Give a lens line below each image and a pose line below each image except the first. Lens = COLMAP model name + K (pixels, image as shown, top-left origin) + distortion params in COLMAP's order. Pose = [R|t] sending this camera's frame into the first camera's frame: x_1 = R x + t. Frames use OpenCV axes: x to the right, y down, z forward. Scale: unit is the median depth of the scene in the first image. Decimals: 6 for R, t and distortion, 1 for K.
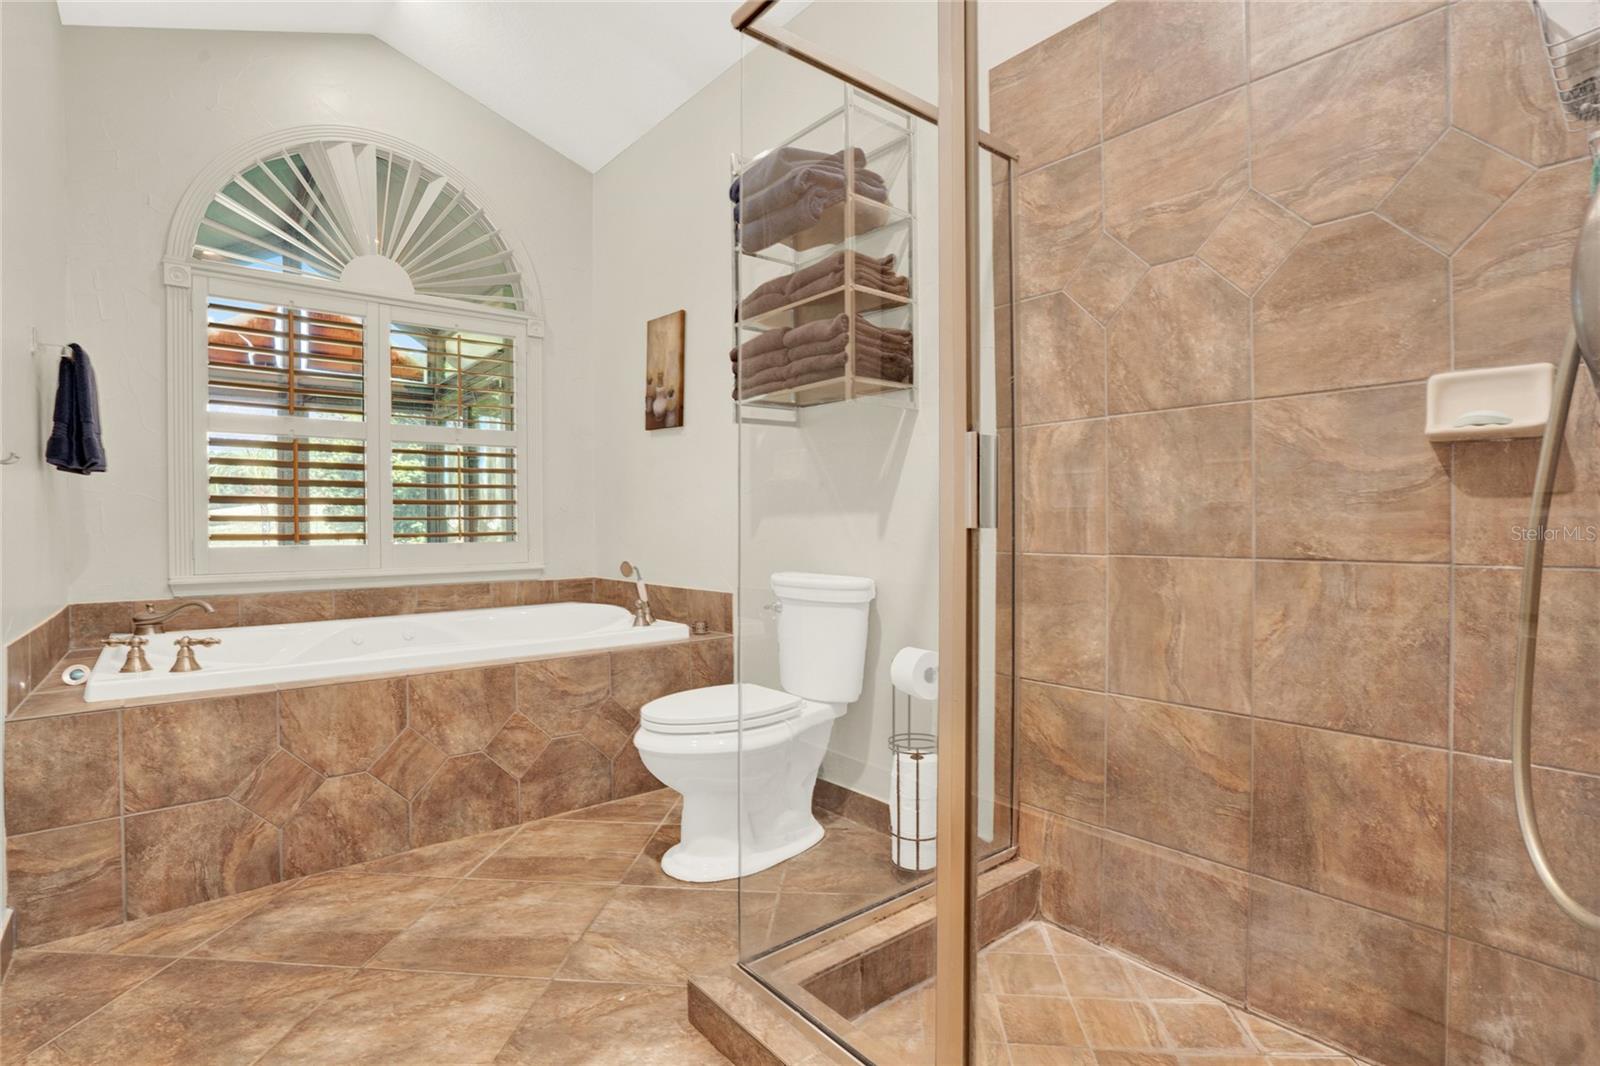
lens RADIAL K [[770.1, 0, 800.0], [0, 770.1, 533.0], [0, 0, 1]] dist [-0.049831, 0.015649]
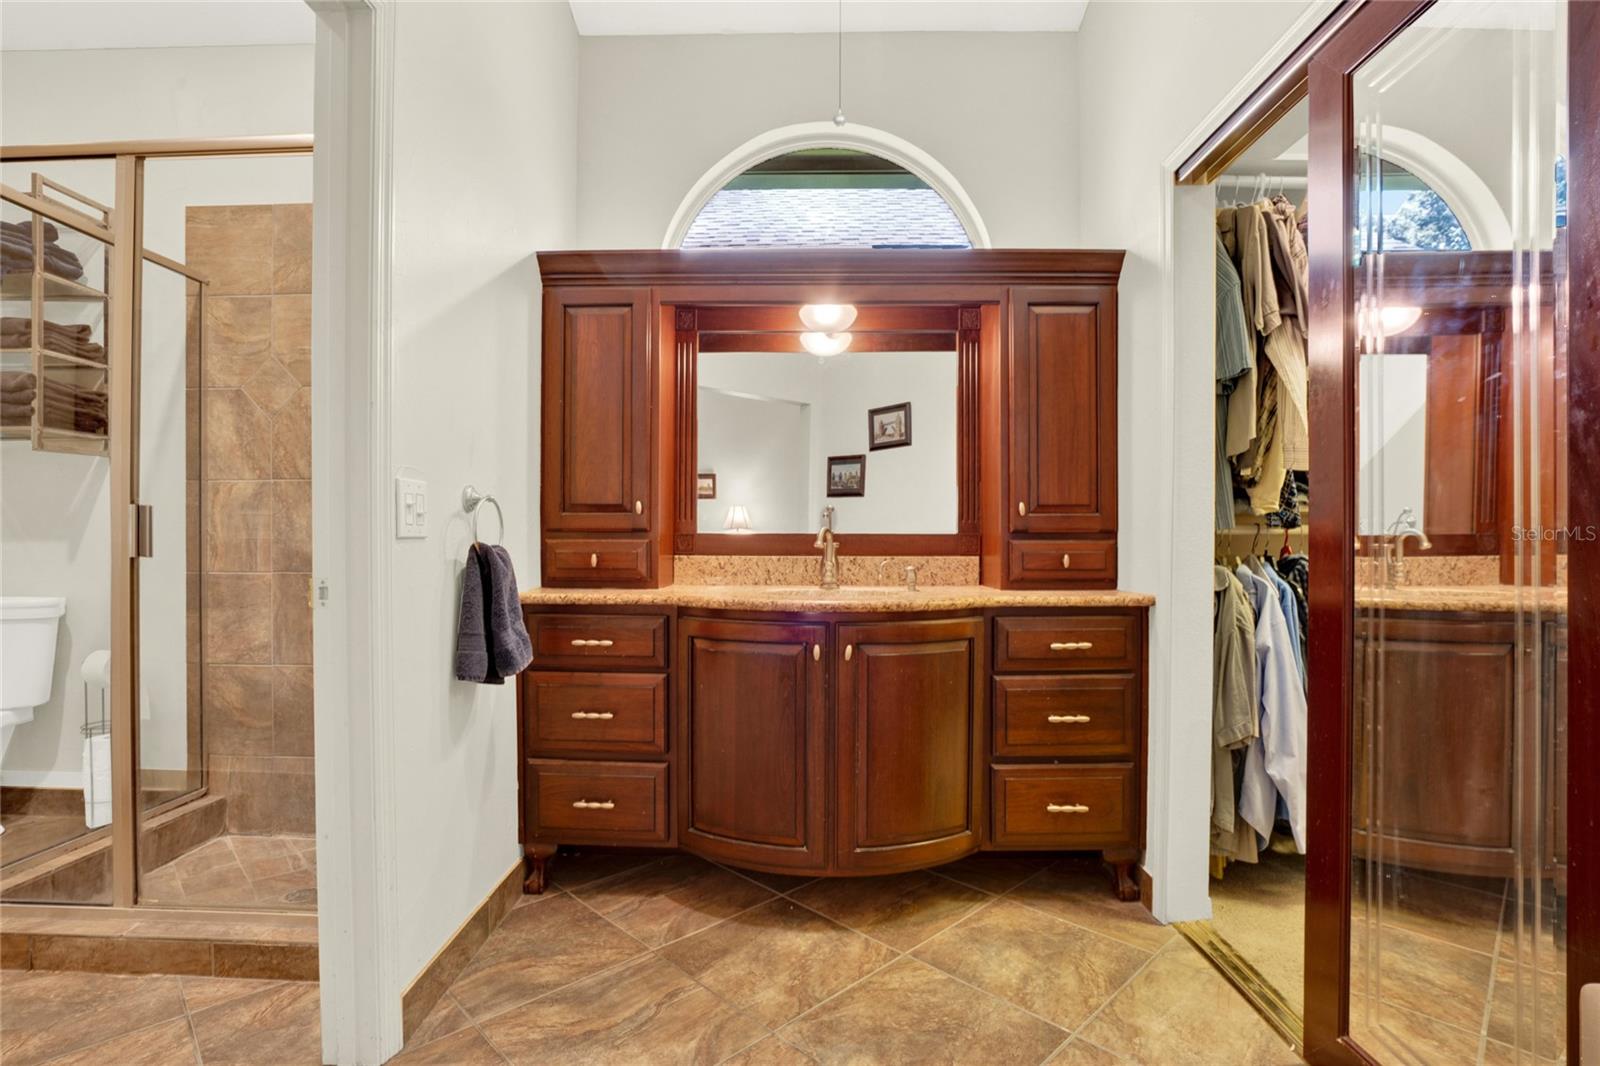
lens RADIAL K [[770.1, 0, 800.0], [0, 770.1, 533.0], [0, 0, 1]] dist [-0.049831, 0.015649]
pose [[0.646379, 0.001003, 0.763016, -0.052525], [0.002211, 0.999992, -0.003188, -0.038583], [-0.763013, 0.003748, 0.646372, -0.695915]]
